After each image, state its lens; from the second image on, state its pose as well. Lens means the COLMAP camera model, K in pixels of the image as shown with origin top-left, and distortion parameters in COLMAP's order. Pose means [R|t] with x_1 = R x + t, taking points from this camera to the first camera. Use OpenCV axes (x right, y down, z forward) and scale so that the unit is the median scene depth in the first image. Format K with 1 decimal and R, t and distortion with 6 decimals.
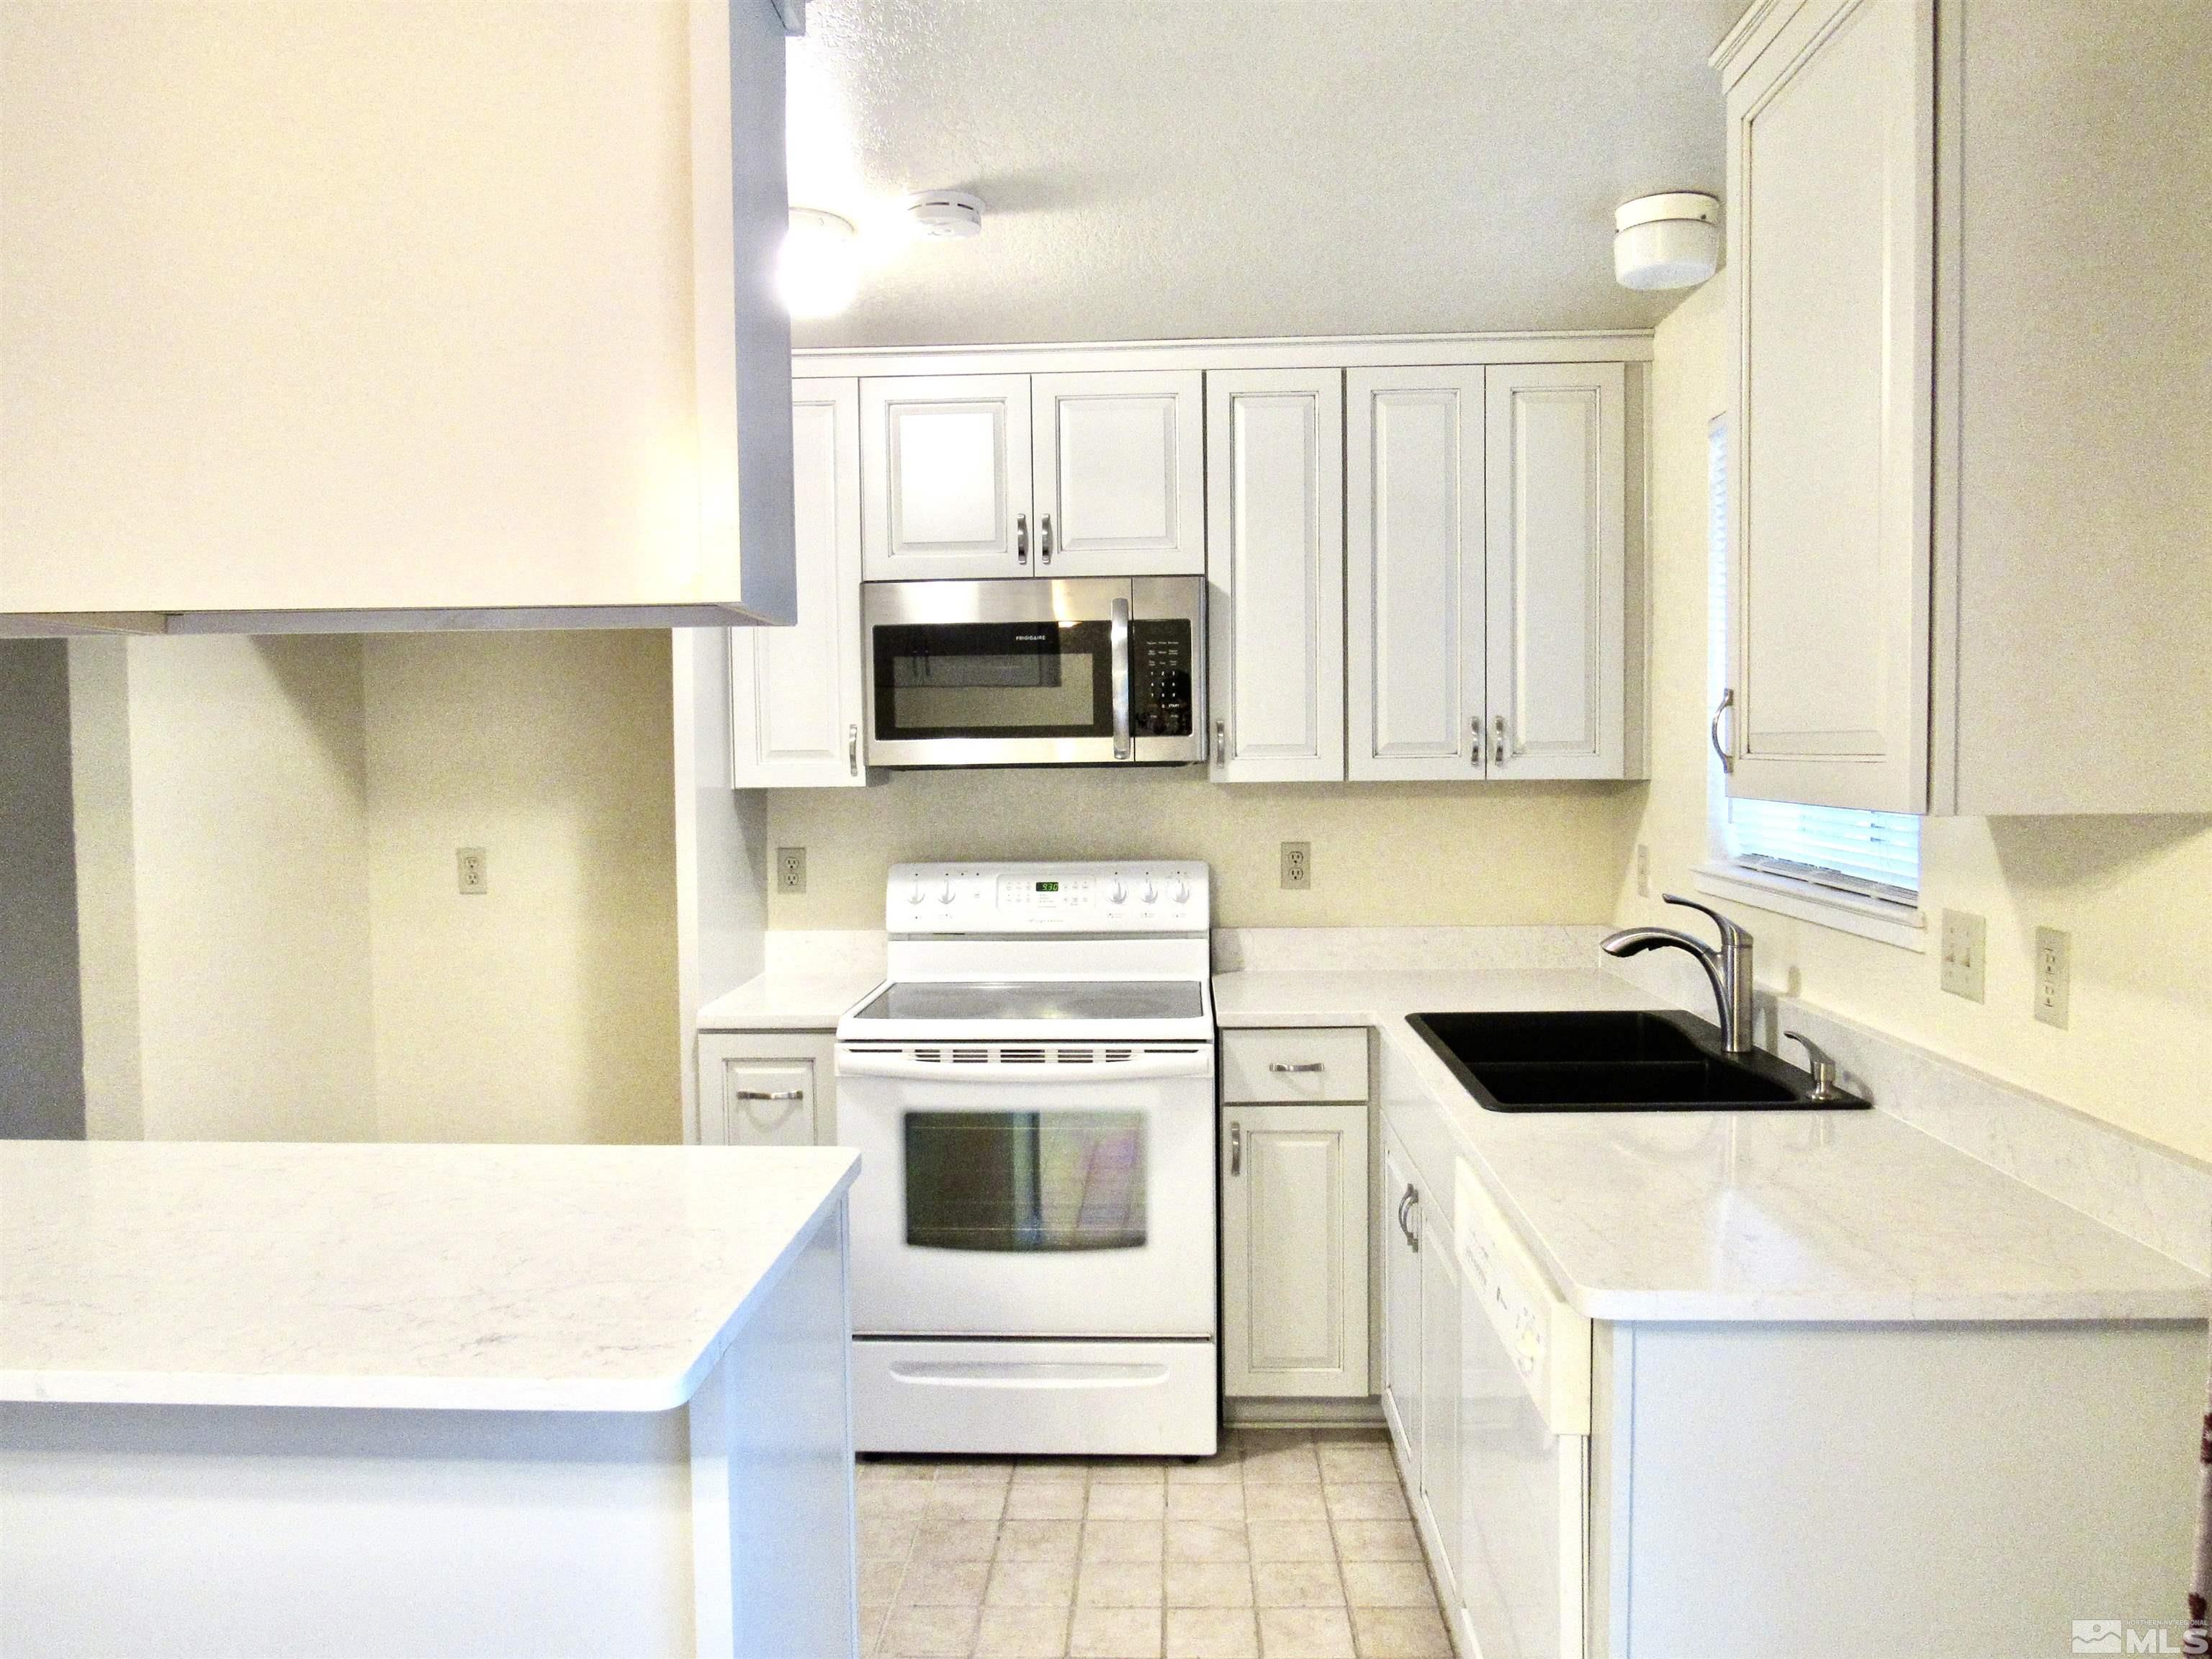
lens RADIAL K [[1586.4, 0, 1116.3], [0, 1586.4, 833.2], [0, 0, 1]] dist [-0.043911, 0.033917]
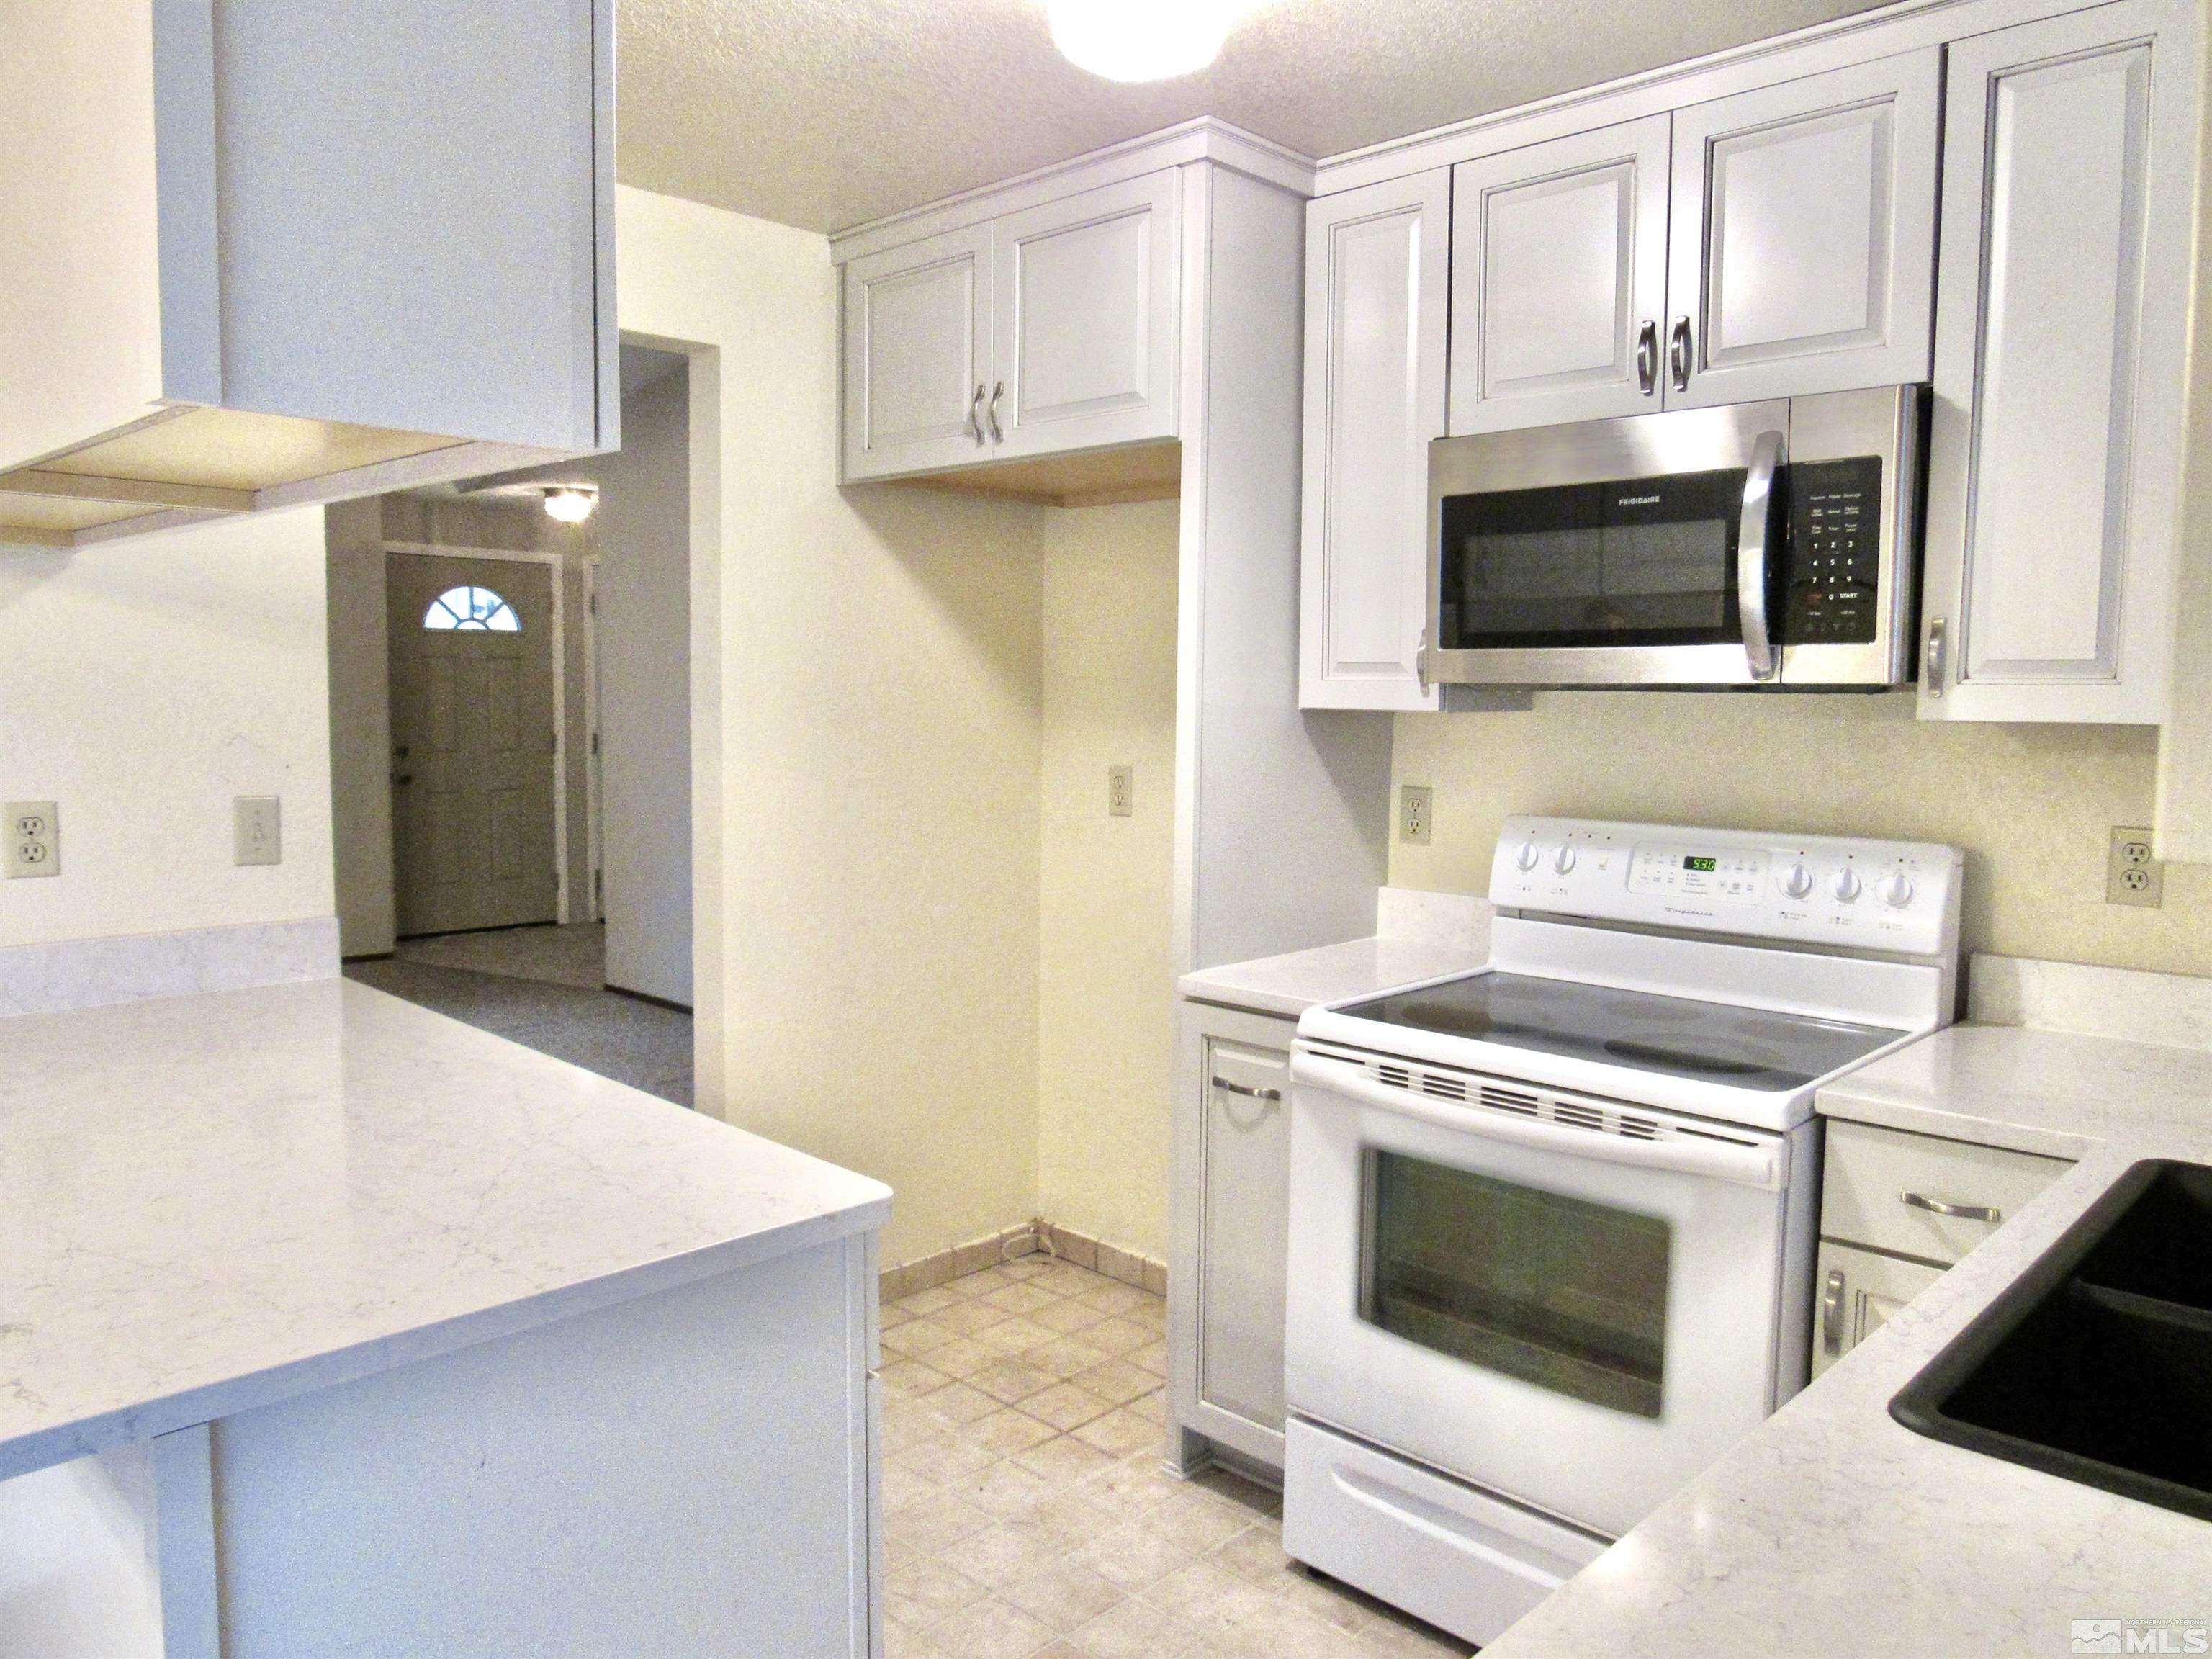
lens RADIAL K [[1586.4, 0, 1113.9], [0, 1586.4, 825.3], [0, 0, 1]] dist [-0.043911, 0.033917]
pose [[0.748664, 0.075177, -0.658674, 0.235479], [-0.052535, 0.997153, 0.054096, -0.007575], [0.660865, -0.005896, 0.750481, 0.331905]]
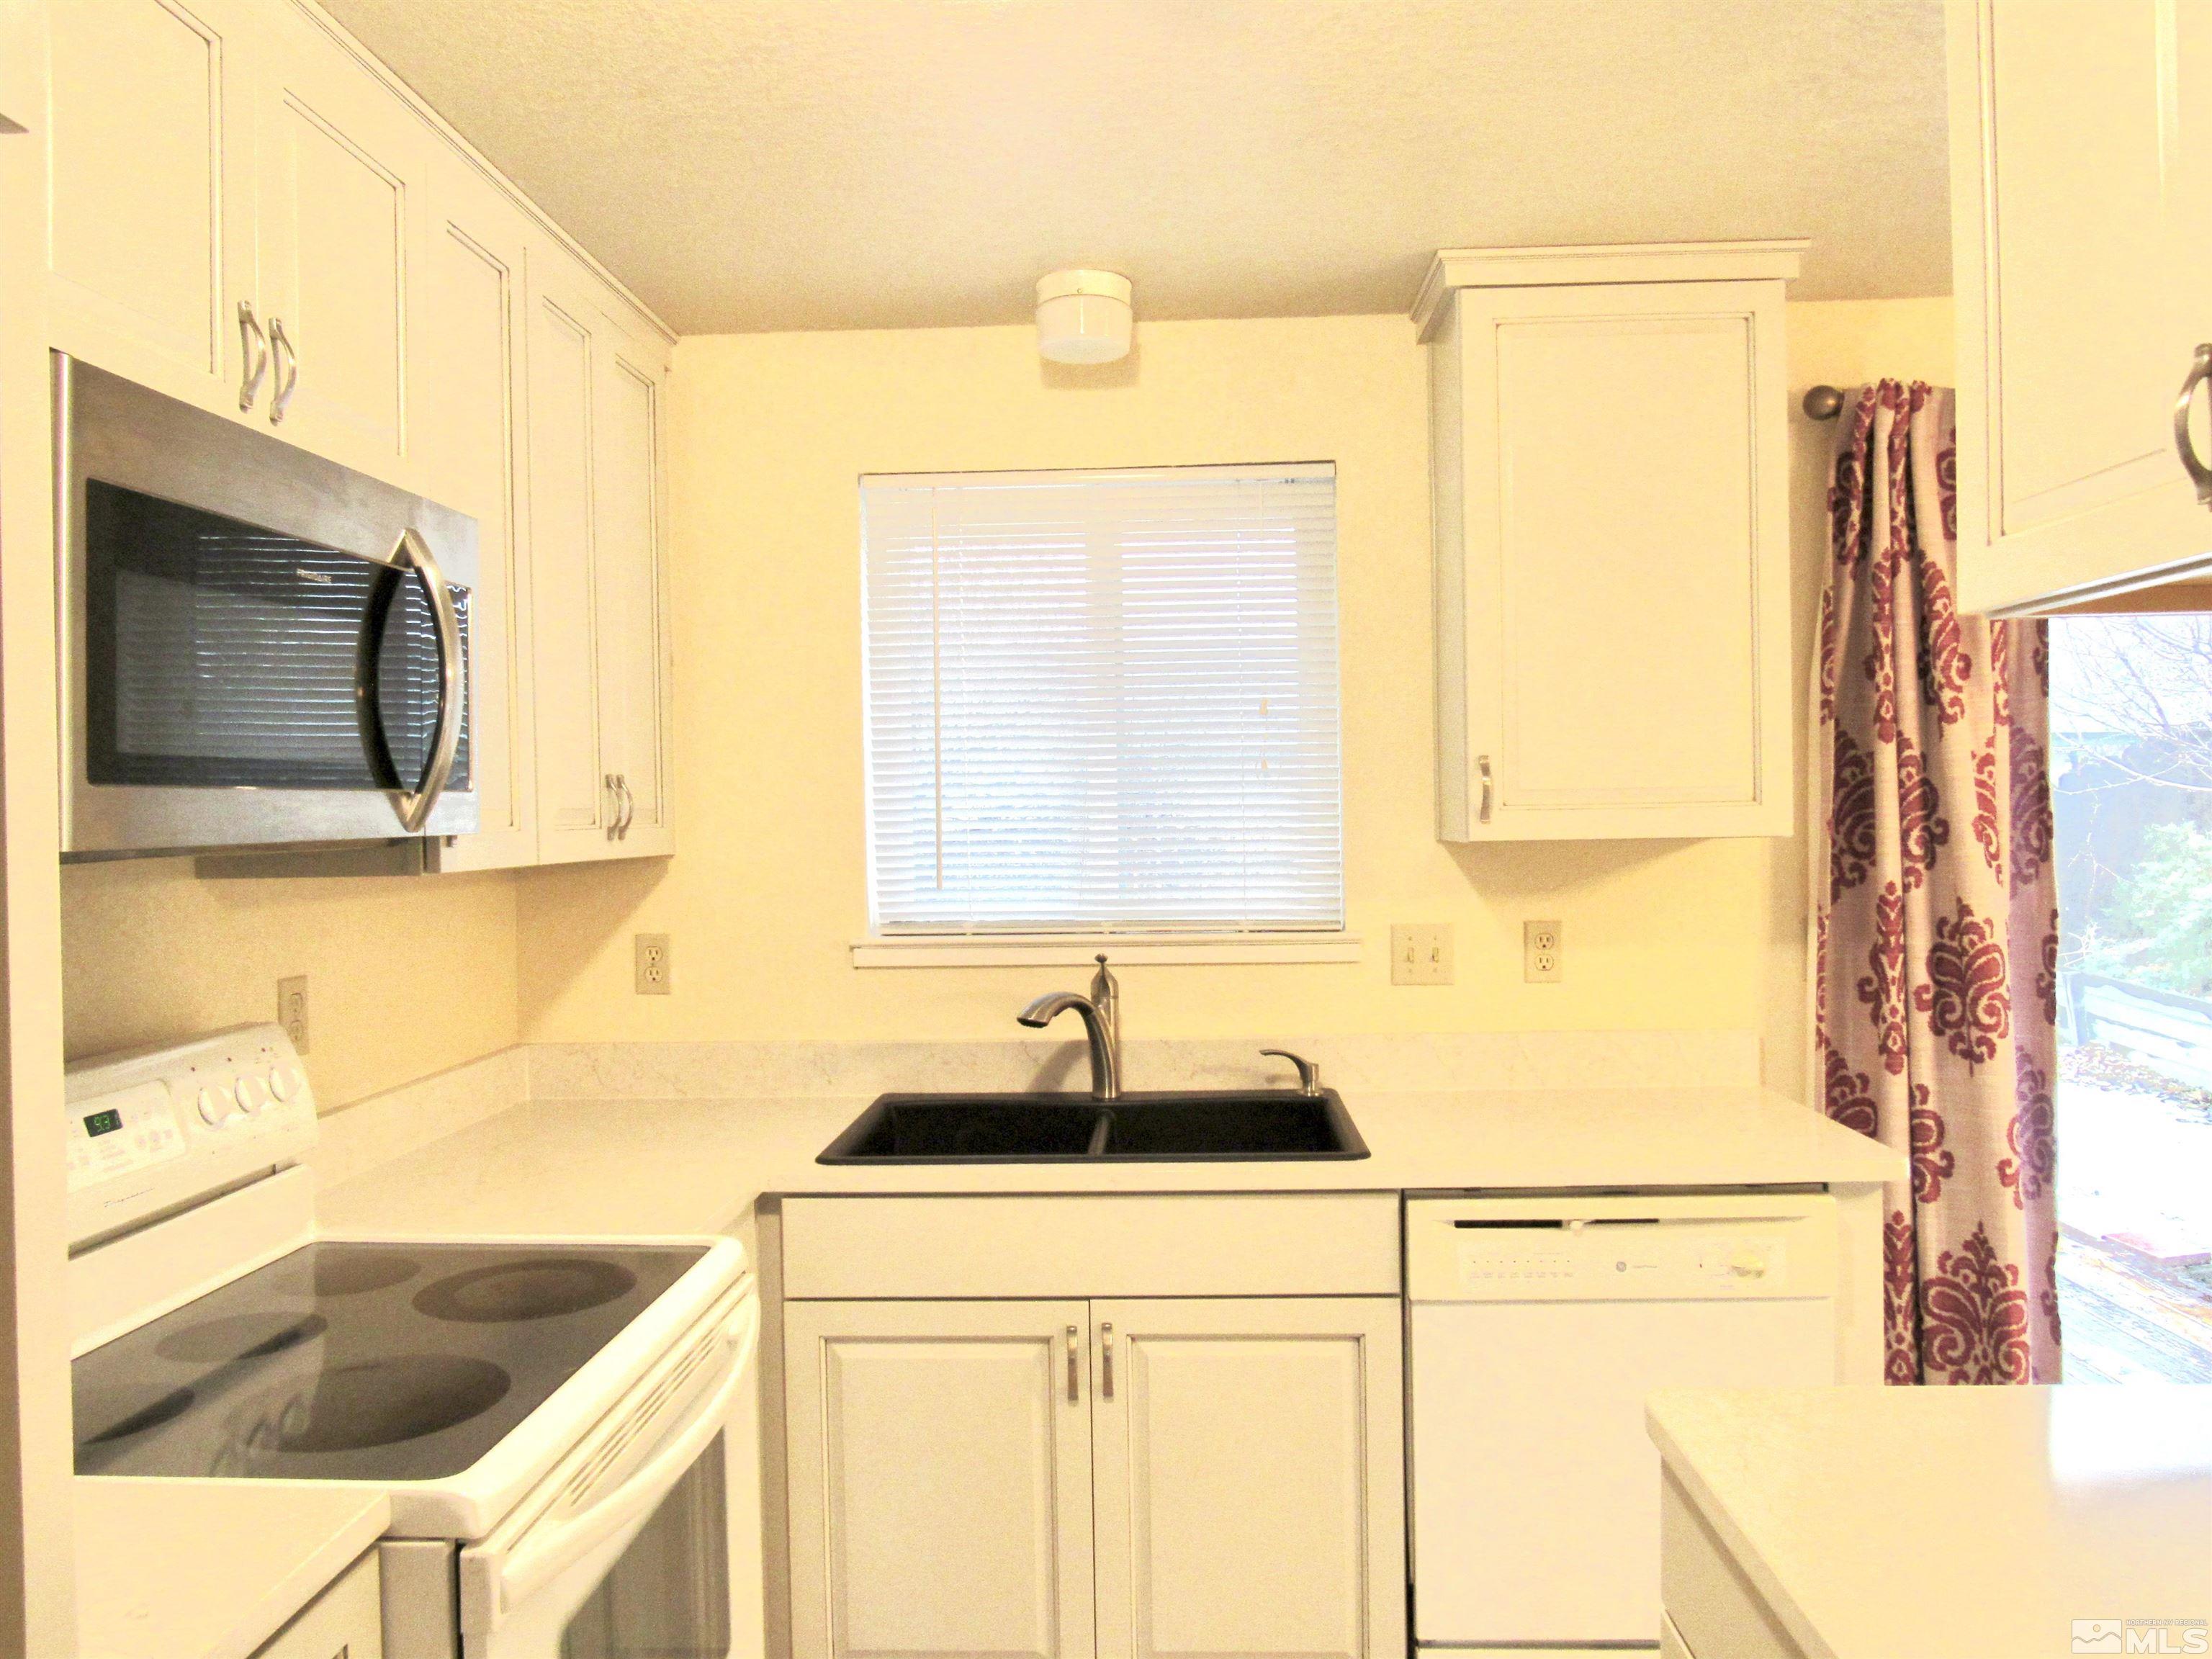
lens RADIAL K [[1586.4, 0, 1105.1], [0, 1586.4, 821.4], [0, 0, 1]] dist [-0.043911, 0.033917]
pose [[0.032818, 0.001879, 0.999460, -0.514337], [0.070451, 0.997506, -0.004188, -0.031904], [-0.996975, 0.070550, 0.032603, 0.747592]]
